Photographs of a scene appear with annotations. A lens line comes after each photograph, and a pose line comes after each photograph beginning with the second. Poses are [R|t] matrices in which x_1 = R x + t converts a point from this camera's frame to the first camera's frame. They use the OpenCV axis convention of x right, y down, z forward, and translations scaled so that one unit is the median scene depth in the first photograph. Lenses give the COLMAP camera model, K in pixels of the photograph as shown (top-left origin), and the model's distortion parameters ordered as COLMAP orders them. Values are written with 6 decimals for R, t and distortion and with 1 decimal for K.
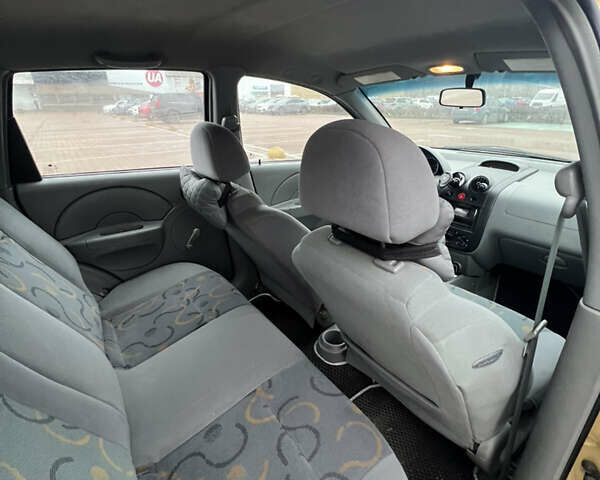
lens RADIAL K [[319.8, 0, 300.0], [0, 319.8, 240.0], [0, 0, 1]] dist [-0.000388, -0.000195]
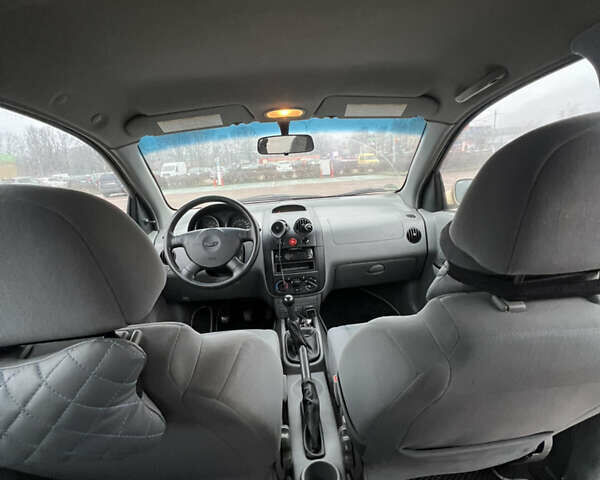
lens RADIAL K [[319.8, 0, 300.0], [0, 319.8, 240.0], [0, 0, 1]] dist [-0.000388, -0.000195]
pose [[0.534458, -0.230694, 0.813102, -0.351298], [0.396508, 0.918031, -0.000163, -0.166348], [-0.746416, 0.322489, 0.582121, 0.514991]]
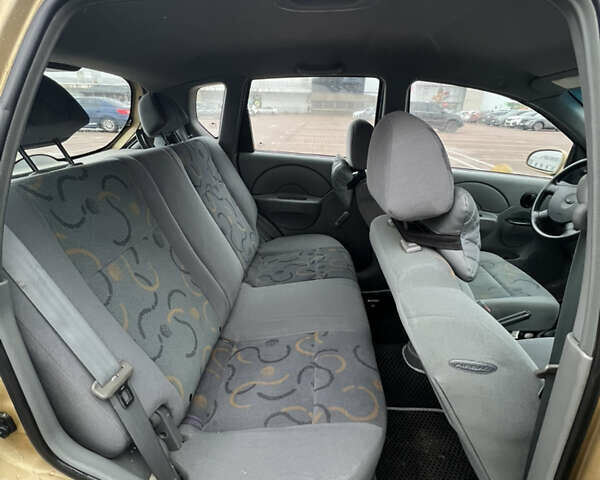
lens RADIAL K [[319.8, 0, 300.0], [0, 319.8, 240.0], [0, 0, 1]] dist [-0.000388, -0.000195]
pose [[0.776500, 0.265960, -0.571238, 0.298318], [-0.280173, 0.957742, 0.065064, 0.044720], [0.564403, 0.109523, 0.818202, -0.049300]]
